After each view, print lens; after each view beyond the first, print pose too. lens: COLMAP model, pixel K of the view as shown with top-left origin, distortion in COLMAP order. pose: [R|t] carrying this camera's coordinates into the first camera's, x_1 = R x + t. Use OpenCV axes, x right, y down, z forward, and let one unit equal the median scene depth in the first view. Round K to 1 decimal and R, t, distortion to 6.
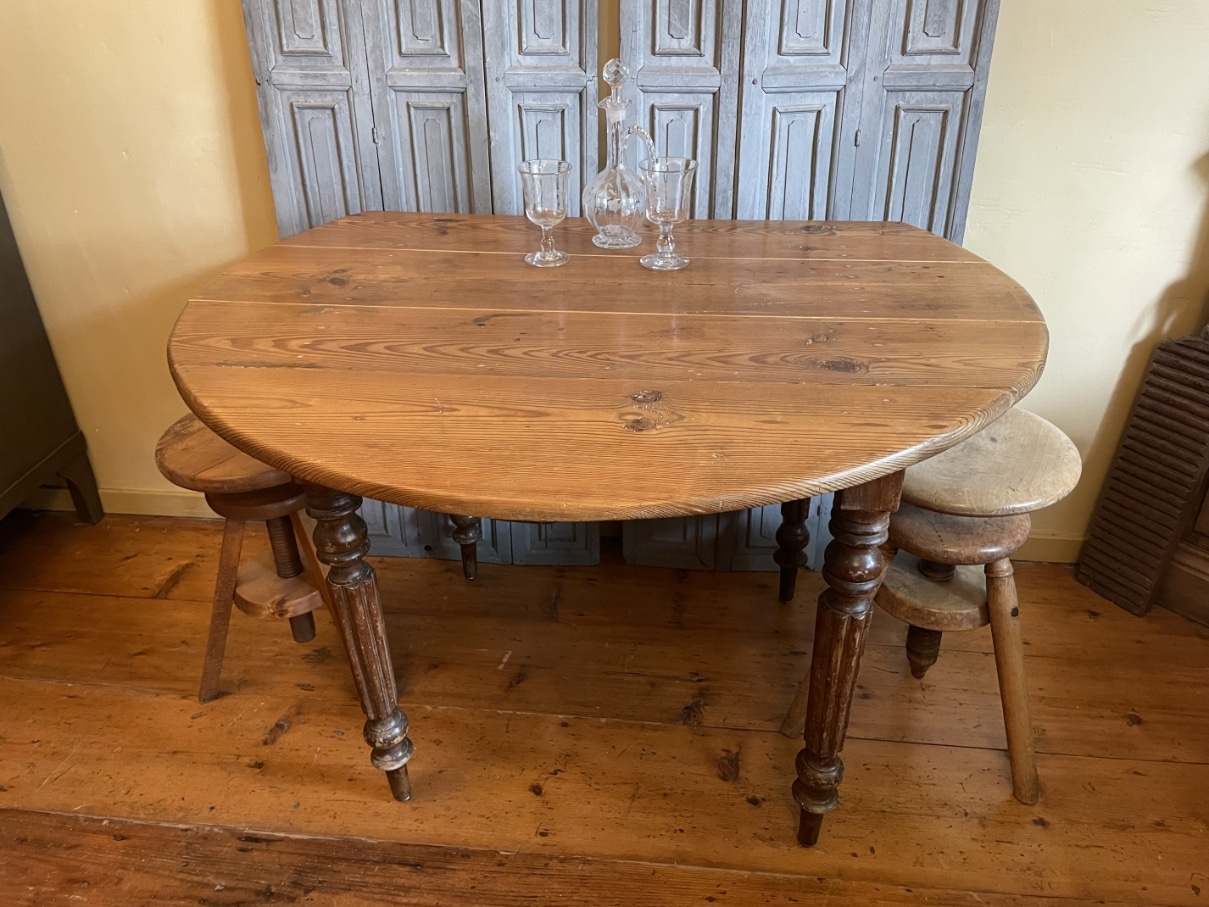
lens RADIAL K [[920.2, 0, 608.1], [0, 920.2, 436.0], [0, 0, 1]] dist [0.082202, -0.118434]
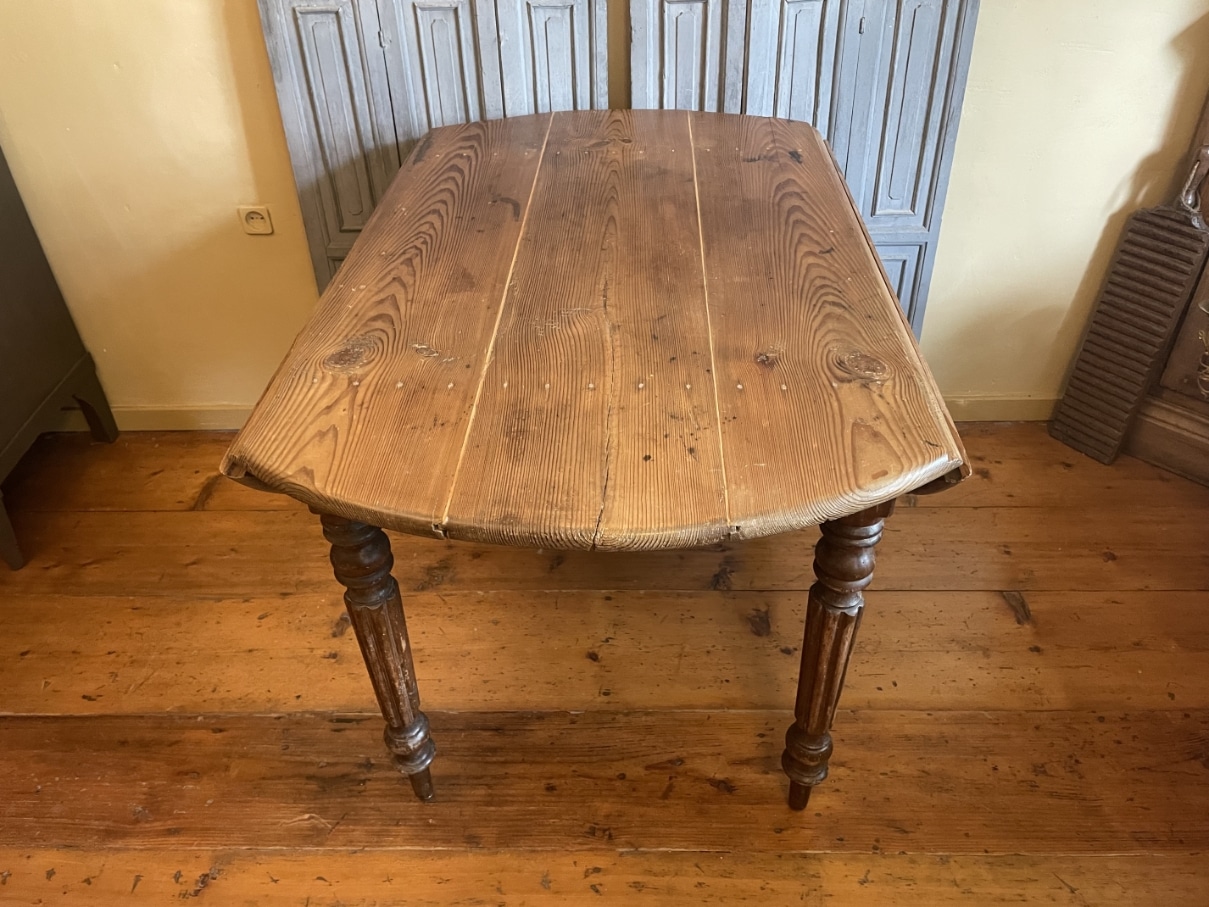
lens RADIAL K [[920.2, 0, 608.1], [0, 920.2, 436.0], [0, 0, 1]] dist [0.082202, -0.118434]
pose [[0.995855, -0.064537, 0.064092, -0.106884], [0.055378, 0.989212, 0.135619, -0.027905], [-0.072153, -0.131508, 0.988686, -0.056749]]
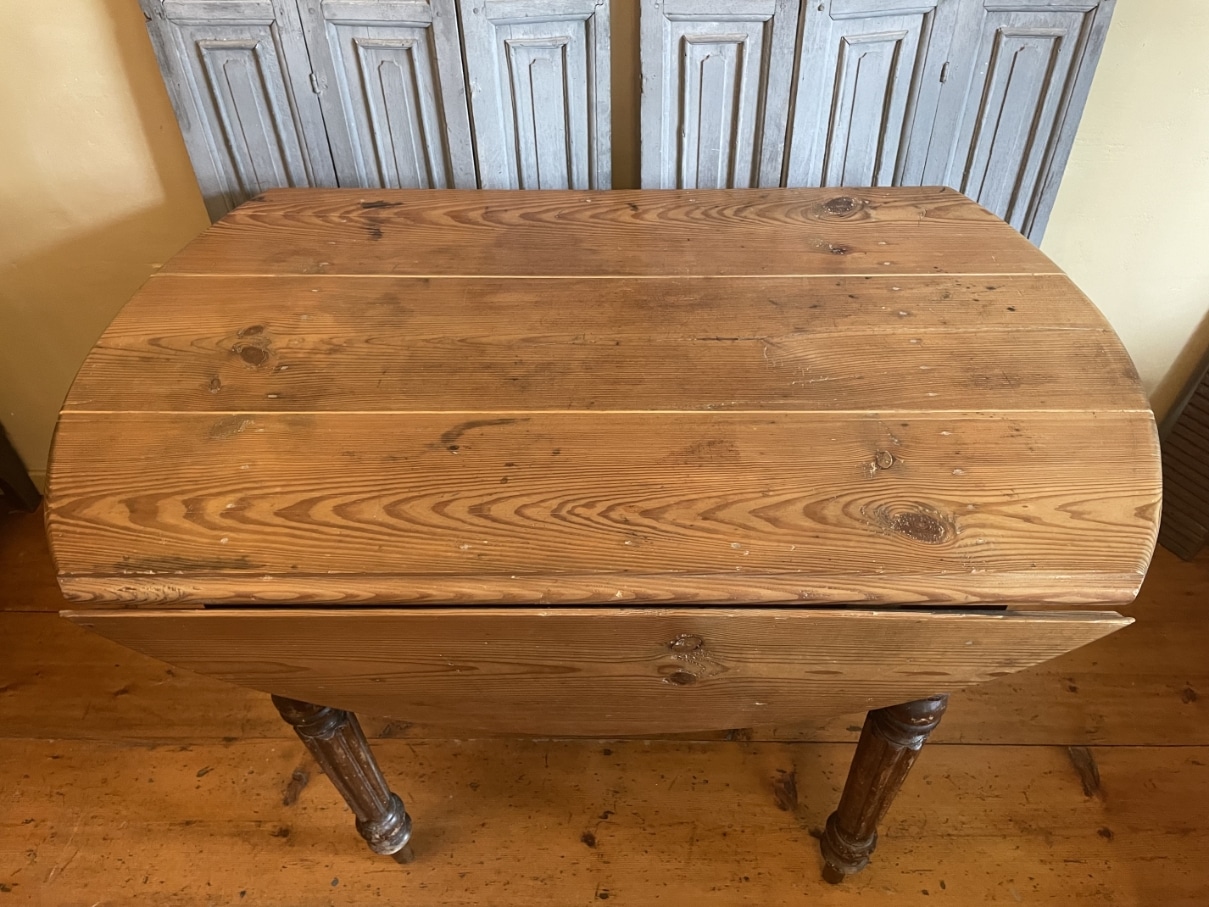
lens RADIAL K [[921.9, 0, 614.2], [0, 921.9, 435.2], [0, 0, 1]] dist [0.082103, -0.118328]
pose [[0.995926, -0.066444, 0.060965, -0.077519], [0.047497, 0.961212, 0.271689, -0.256852], [-0.076653, -0.267686, 0.960452, 0.187279]]
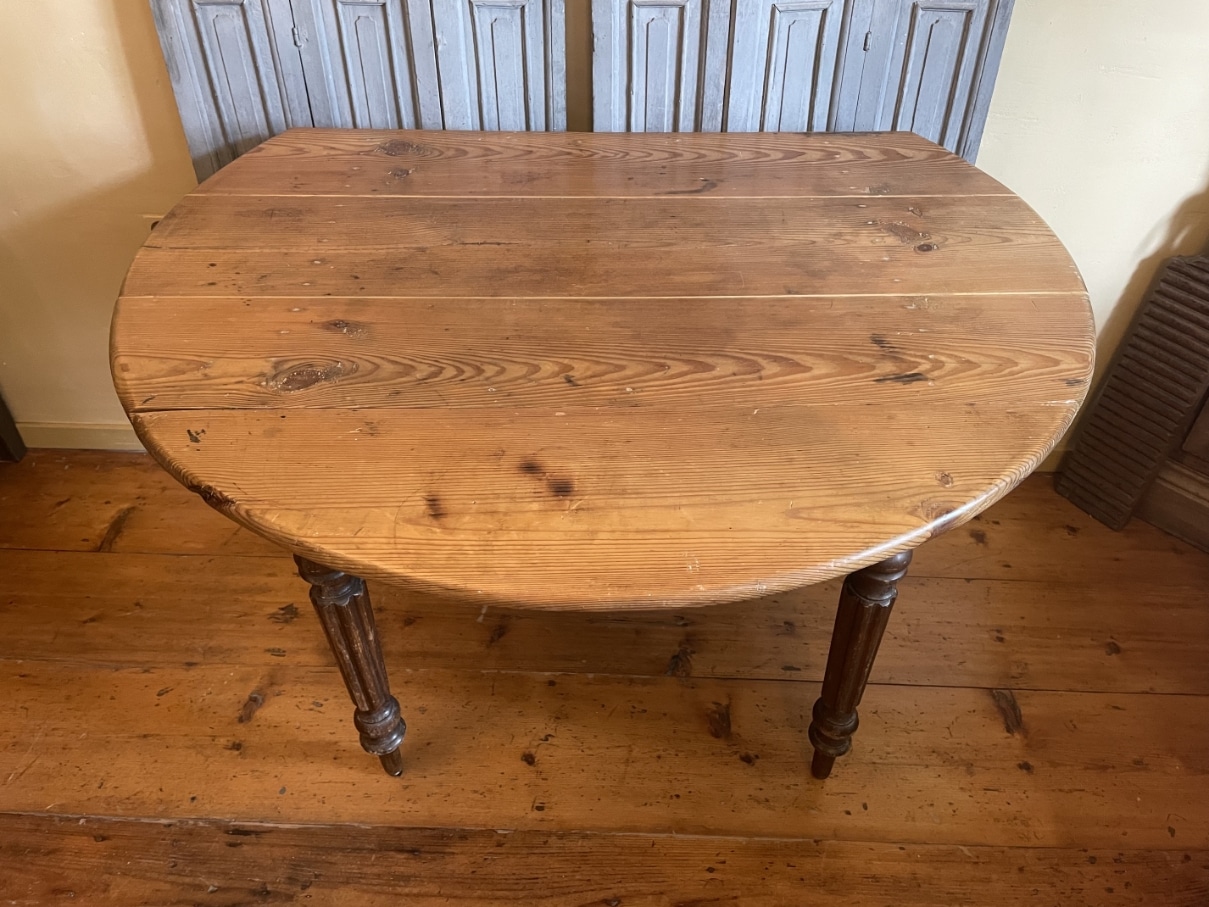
lens RADIAL K [[920.2, 0, 608.1], [0, 920.2, 436.0], [0, 0, 1]] dist [0.082202, -0.118434]
pose [[0.997287, -0.036858, 0.063721, -0.040927], [0.022774, 0.977638, 0.209060, -0.150225], [-0.070001, -0.207042, 0.975825, 0.097985]]
